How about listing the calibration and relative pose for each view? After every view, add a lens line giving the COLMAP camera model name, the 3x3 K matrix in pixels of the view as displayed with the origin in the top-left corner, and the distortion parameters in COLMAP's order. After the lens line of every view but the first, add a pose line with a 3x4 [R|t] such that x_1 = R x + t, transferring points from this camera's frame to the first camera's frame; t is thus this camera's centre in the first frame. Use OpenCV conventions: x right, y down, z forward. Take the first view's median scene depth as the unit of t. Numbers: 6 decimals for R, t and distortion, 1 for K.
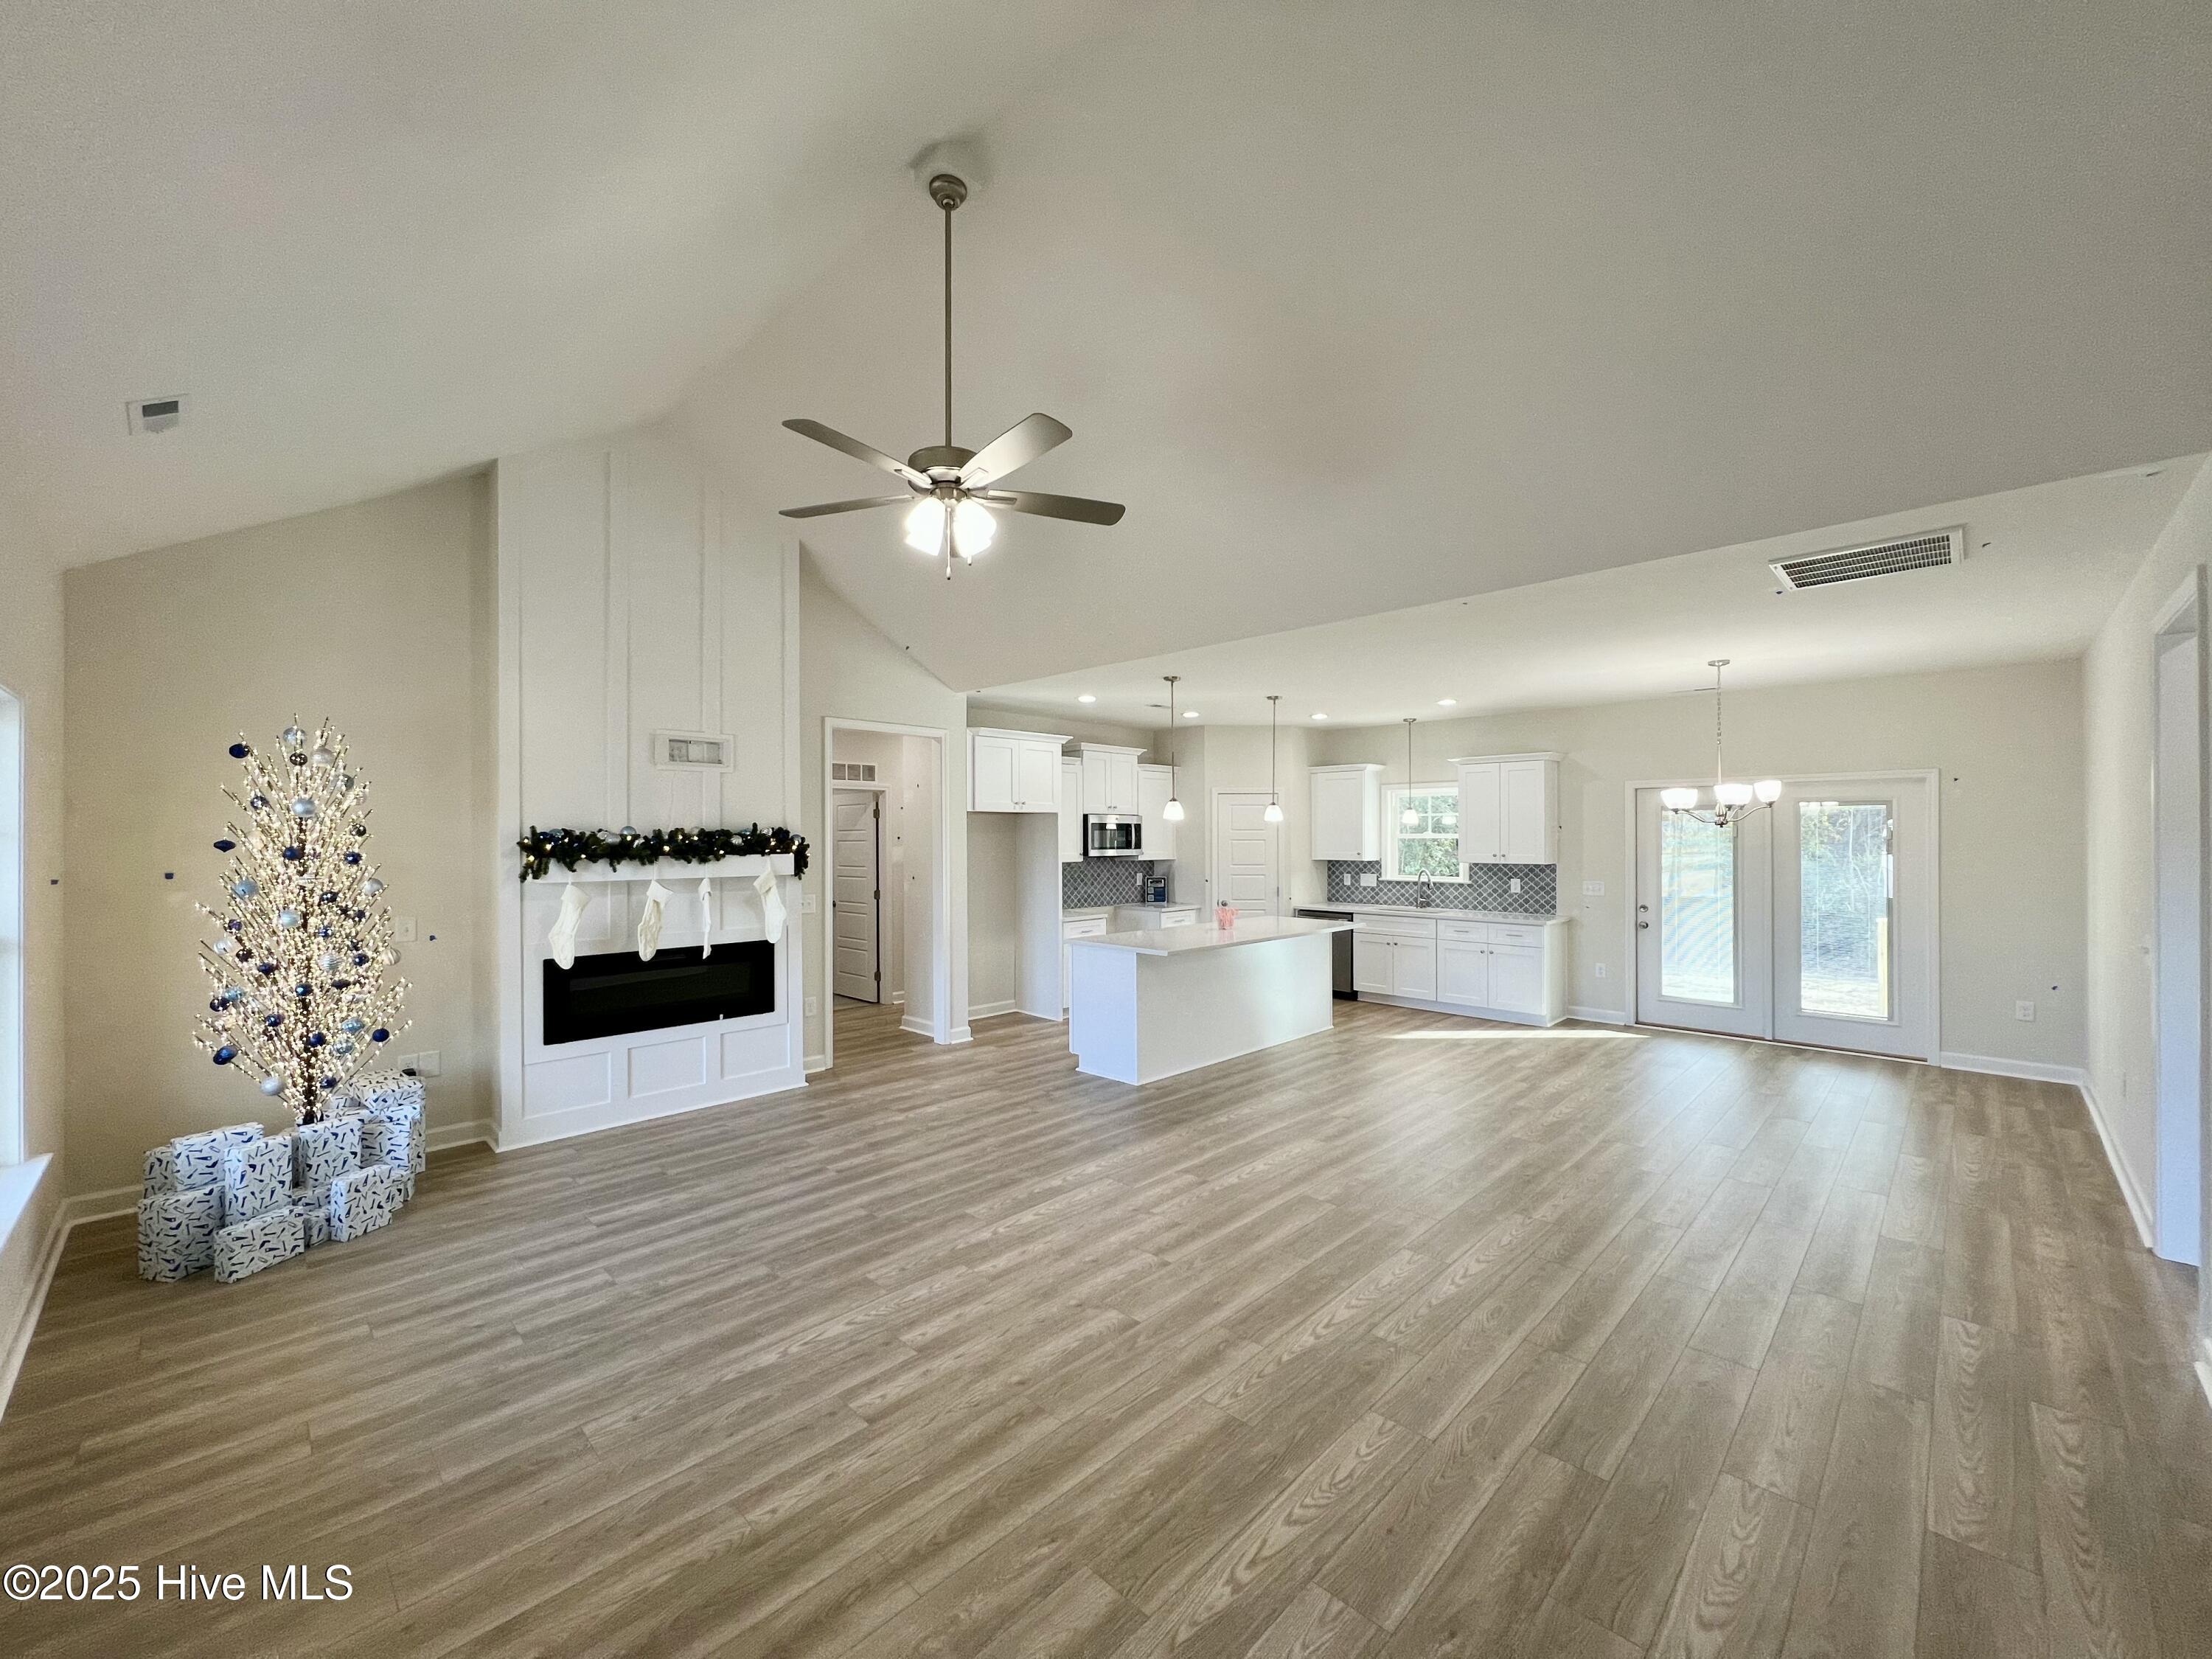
lens RADIAL K [[881.1, 0, 1103.6], [0, 881.1, 833.5], [0, 0, 1]] dist [-0.000912, -0.000261]
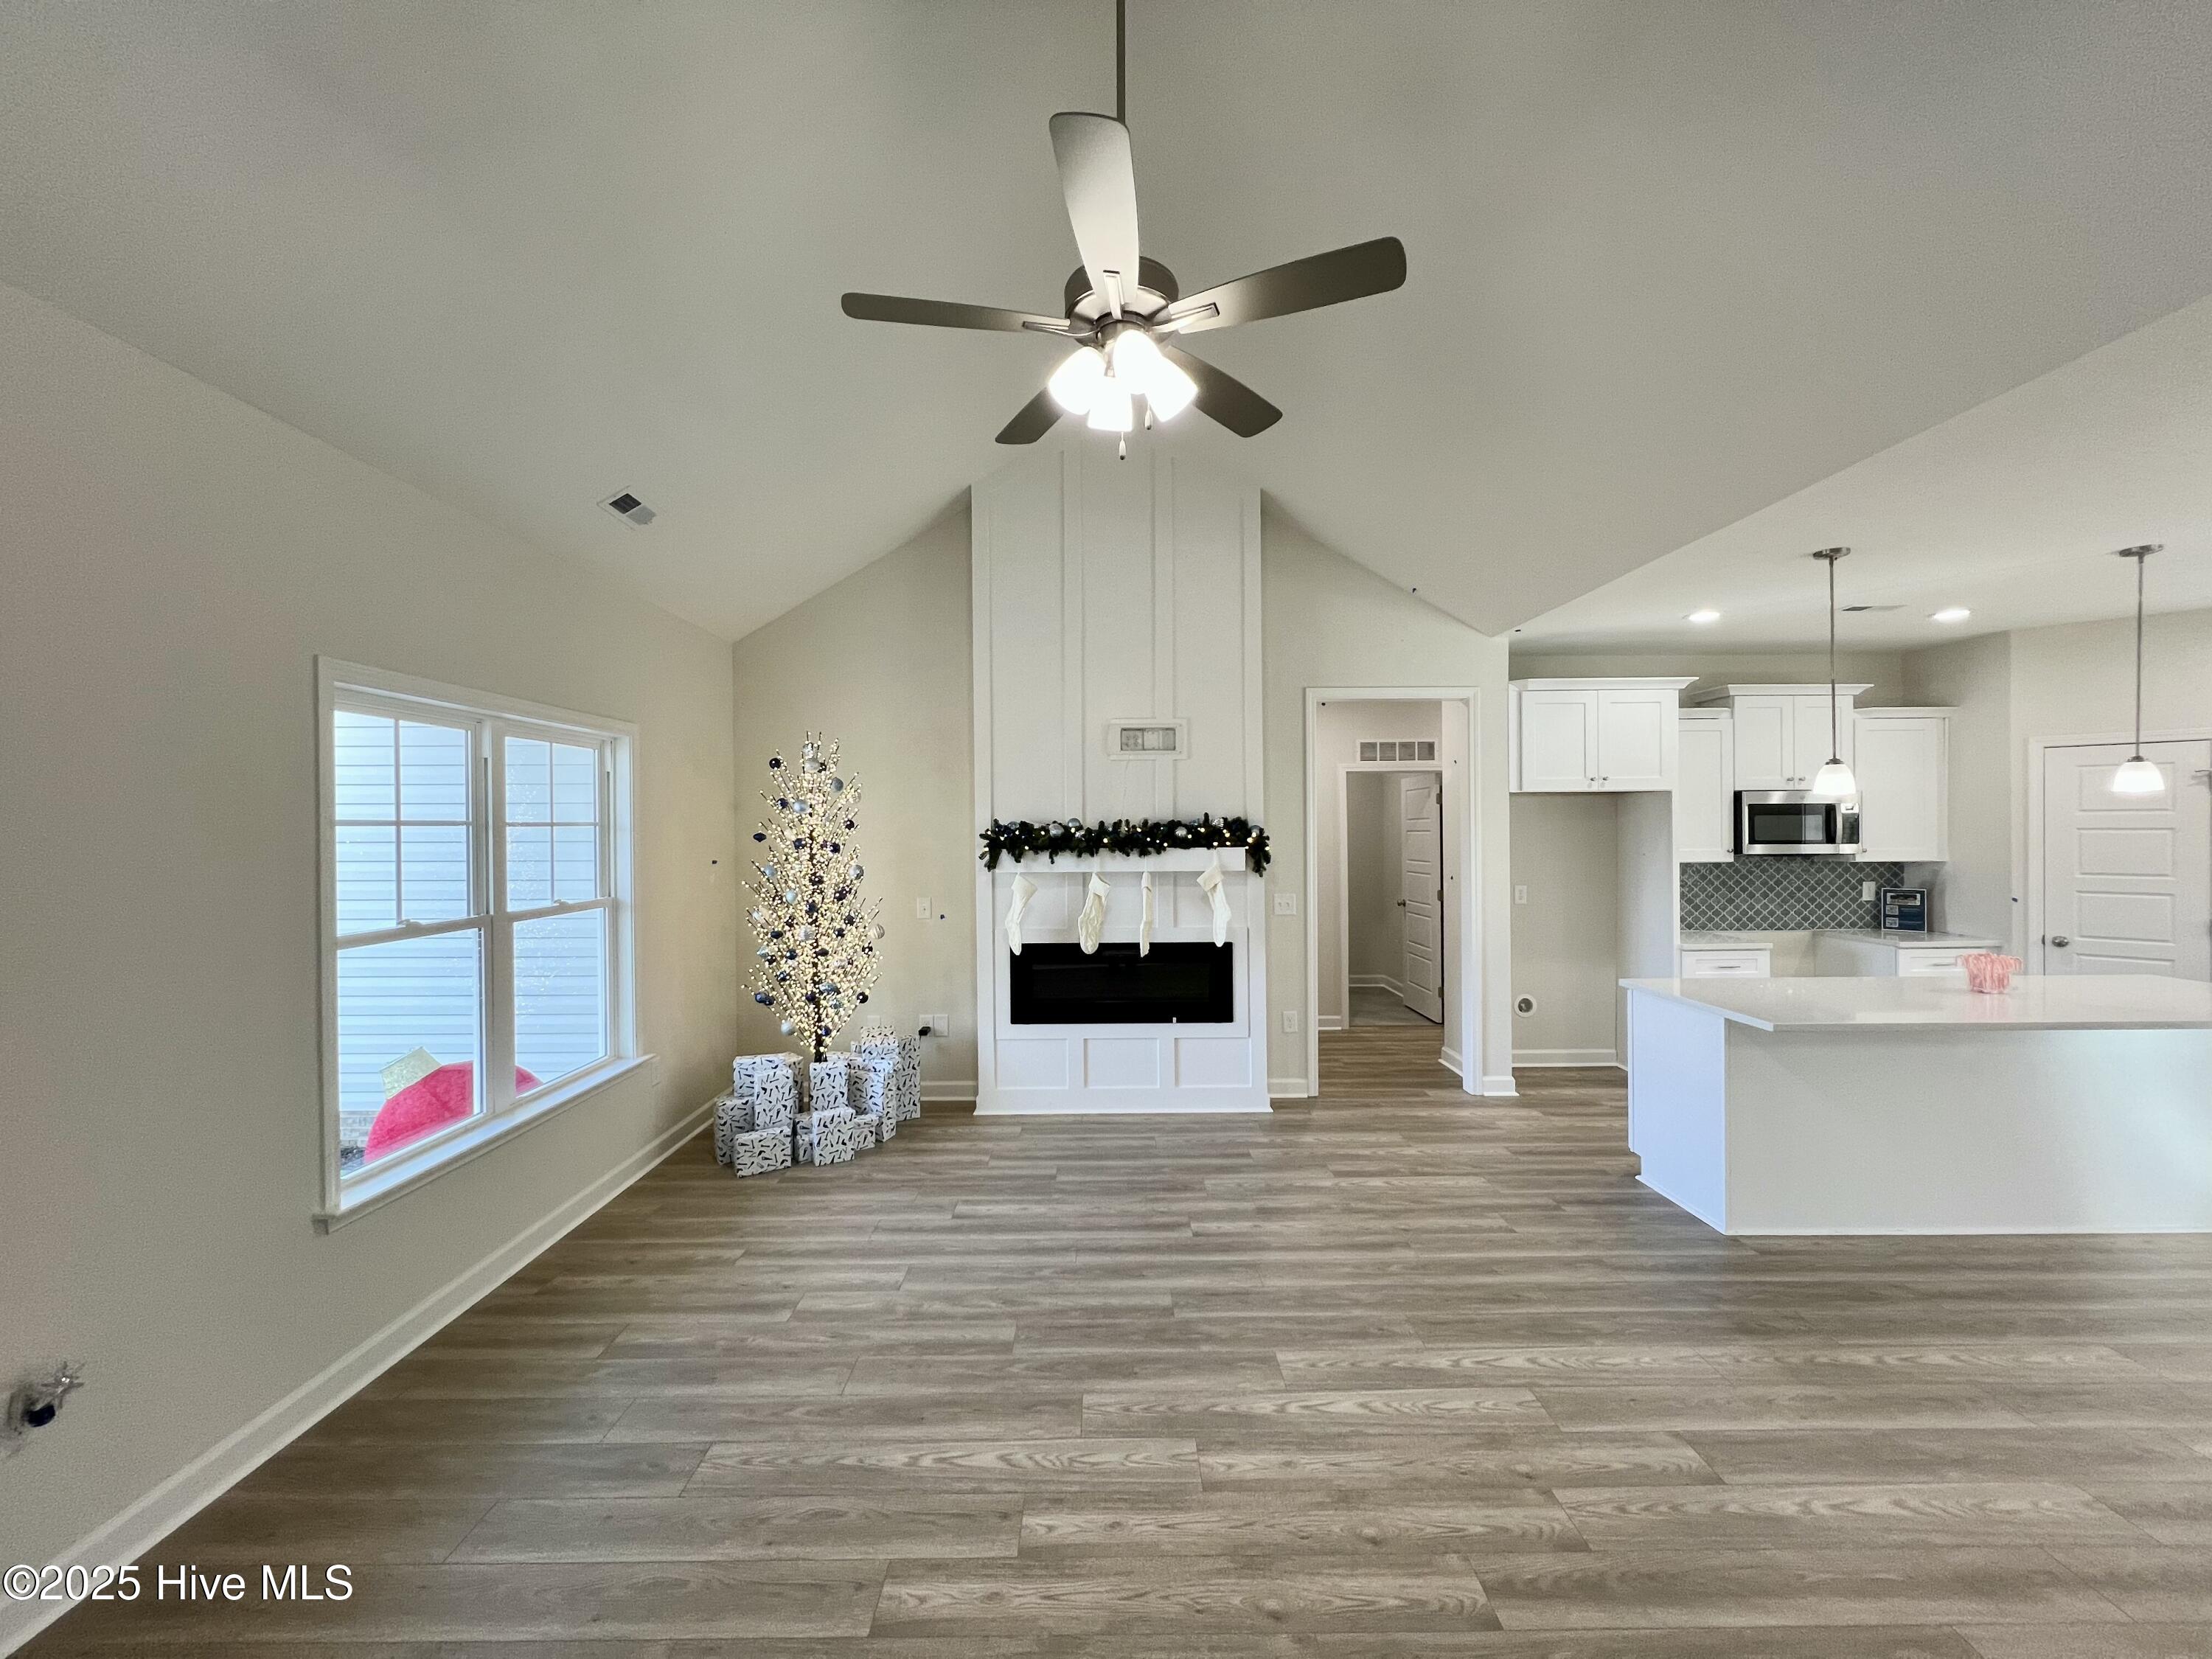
lens RADIAL K [[879.3, 0, 1103.9], [0, 879.3, 833.4], [0, 0, 1]] dist [-0.001379, 0.000037]
pose [[0.704097, 0.000605, -0.710103, 0.199541], [0.007884, 0.999931, 0.008670, 0.000690], [0.710060, -0.011703, 0.704044, 0.325343]]
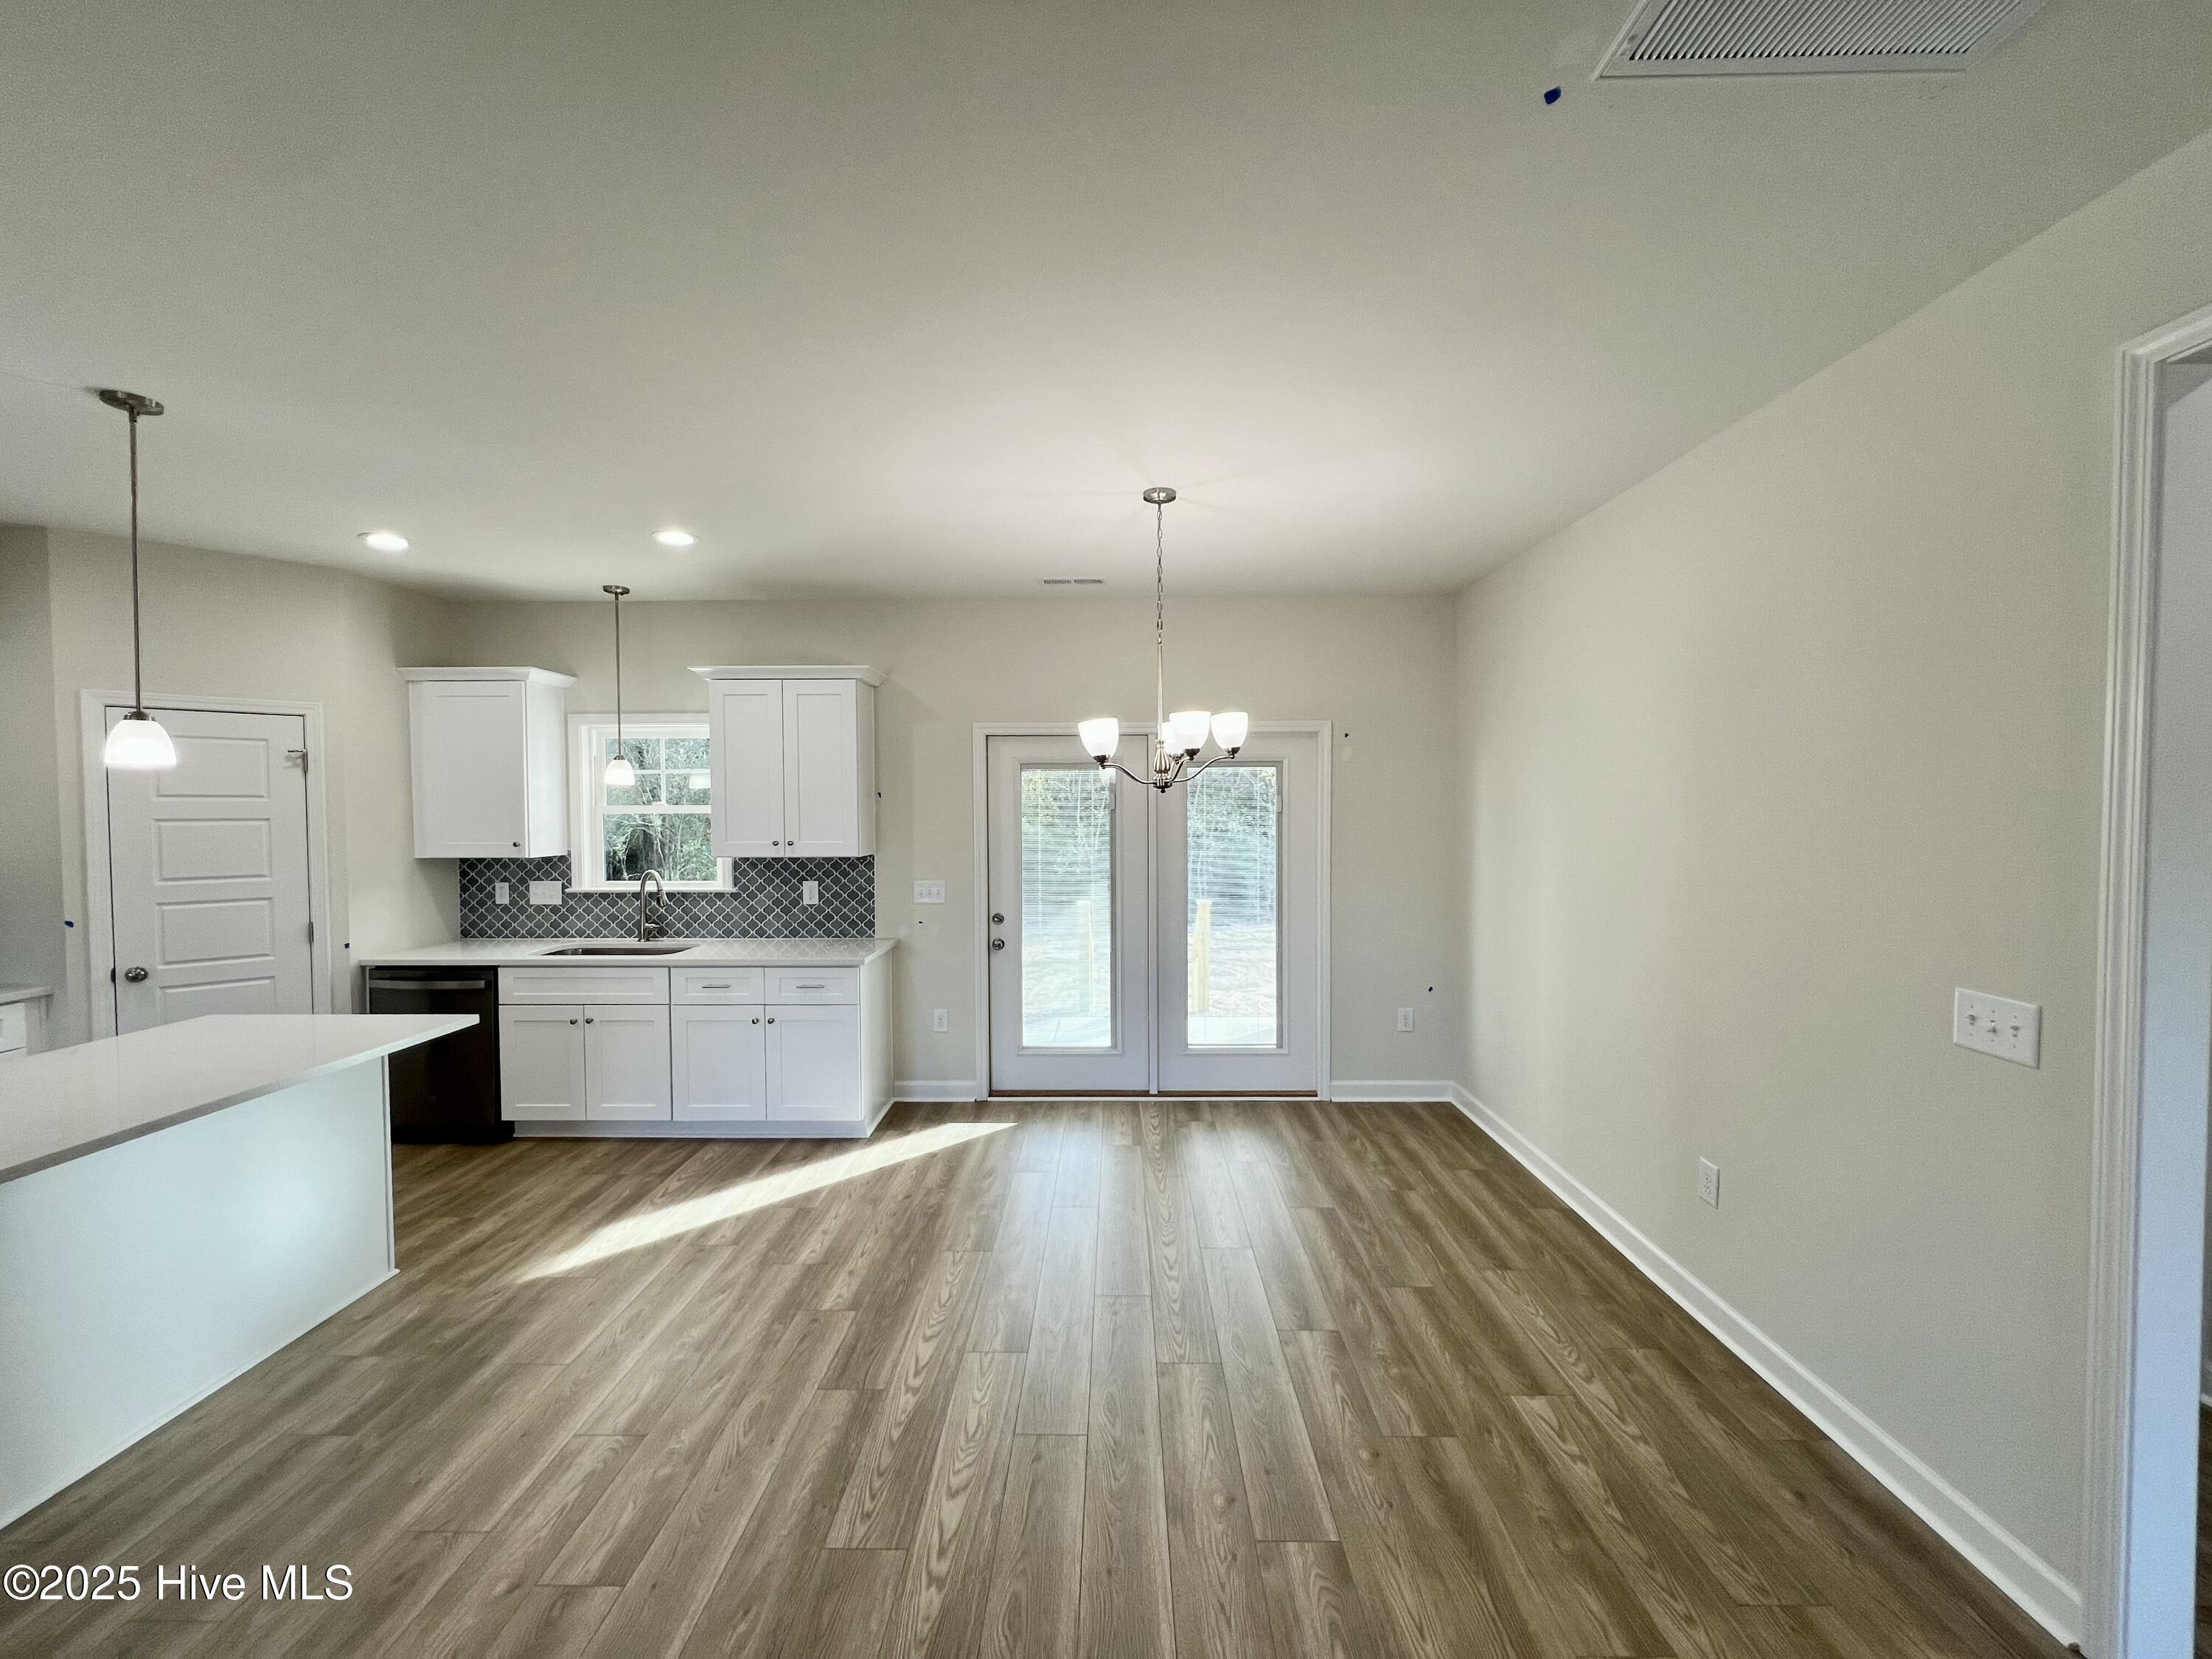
lens RADIAL K [[881.1, 0, 1103.6], [0, 881.1, 833.5], [0, 0, 1]] dist [-0.000912, -0.000261]
pose [[0.721275, -0.021640, 0.692311, 0.340704], [0.001471, 0.999557, 0.029711, 0.003346], [-0.692647, -0.020411, 0.720988, 0.743329]]
